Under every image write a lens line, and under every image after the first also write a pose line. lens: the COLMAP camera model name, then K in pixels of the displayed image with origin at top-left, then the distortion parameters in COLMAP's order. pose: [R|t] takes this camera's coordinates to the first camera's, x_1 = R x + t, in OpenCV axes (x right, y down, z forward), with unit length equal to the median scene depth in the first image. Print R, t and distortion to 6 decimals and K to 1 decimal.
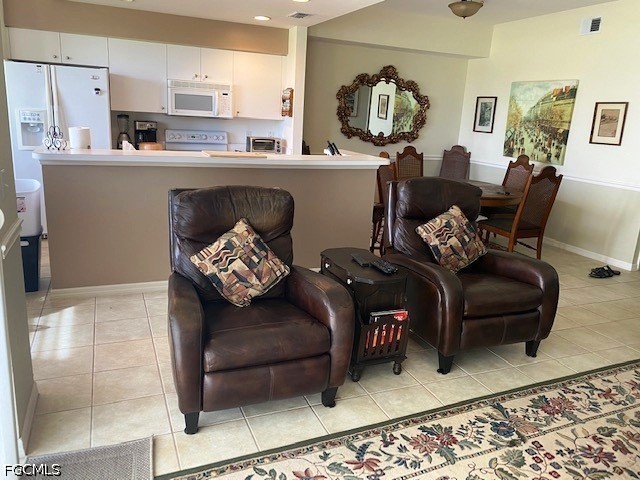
lens RADIAL K [[492.7, 0, 320.0], [0, 492.7, 240.0], [0, 0, 1]] dist [0.045732, -0.039748]
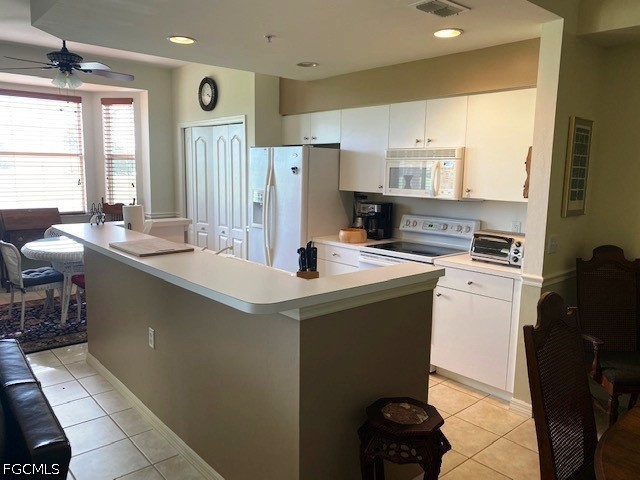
lens RADIAL K [[495.8, 0, 320.0], [0, 495.8, 240.0], [0, 0, 1]] dist [0.002398, -0.000215]
pose [[0.307029, 0.086094, -0.947798, 0.540955], [-0.235797, 0.971730, 0.011884, -0.238797], [0.922026, 0.219840, 0.318650, 0.952671]]
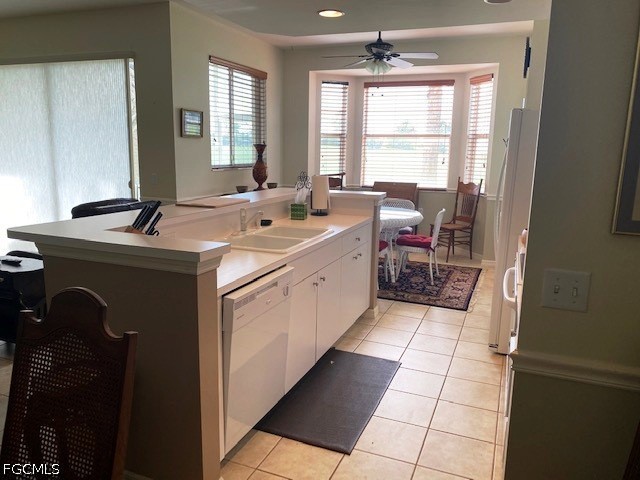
lens RADIAL K [[501.7, 0, 301.8], [0, 501.7, 239.1], [0, 0, 1]] dist [-0.006719, -0.006643]
pose [[-0.730537, 0.054490, -0.680695, 0.313687], [-0.225554, 0.921612, 0.315844, -0.401513], [0.644547, 0.384270, -0.660981, 1.618654]]
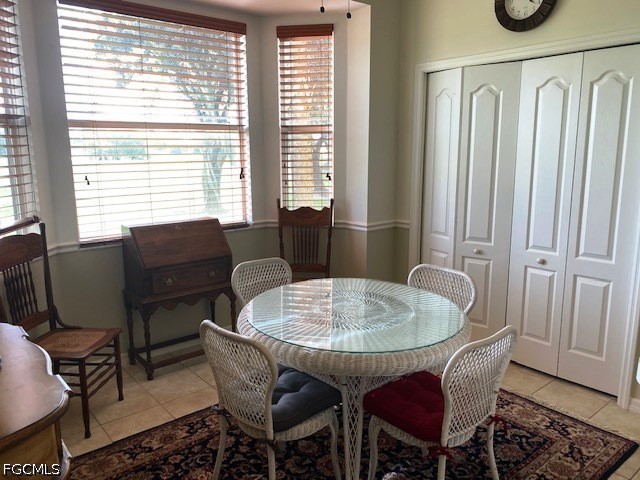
lens RADIAL K [[504.2, 0, 320.0], [0, 504.2, 240.0], [0, 0, 1]] dist [0.004059, 0.001946]
pose [[0.285570, 0.109379, -0.952096, -0.257204], [-0.215477, 0.975357, 0.047422, -0.174258], [0.933820, 0.191612, 0.302101, 0.587822]]
